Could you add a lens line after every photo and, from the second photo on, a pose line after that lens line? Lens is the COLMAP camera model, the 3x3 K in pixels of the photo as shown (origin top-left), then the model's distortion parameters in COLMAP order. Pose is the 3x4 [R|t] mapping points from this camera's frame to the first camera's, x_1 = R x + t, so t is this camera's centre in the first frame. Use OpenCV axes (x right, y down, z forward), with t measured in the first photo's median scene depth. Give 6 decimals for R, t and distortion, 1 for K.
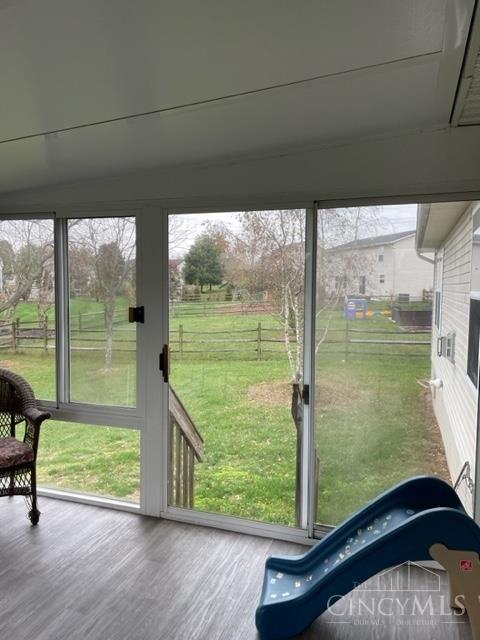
lens RADIAL K [[478.5, 0, 242.8], [0, 478.5, 317.9], [0, 0, 1]] dist [0.099045, -0.133135]
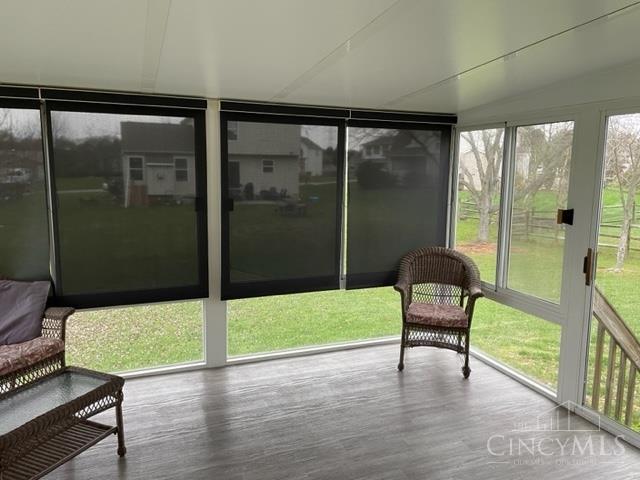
lens RADIAL K [[478.5, 0, 320.5], [0, 478.5, 236.3], [0, 0, 1]] dist [0.099045, -0.133135]
pose [[0.641077, 0.099741, -0.760968, 0.239322], [-0.051137, 0.994867, 0.087319, -0.028565], [0.765771, -0.017065, 0.642887, -0.083924]]
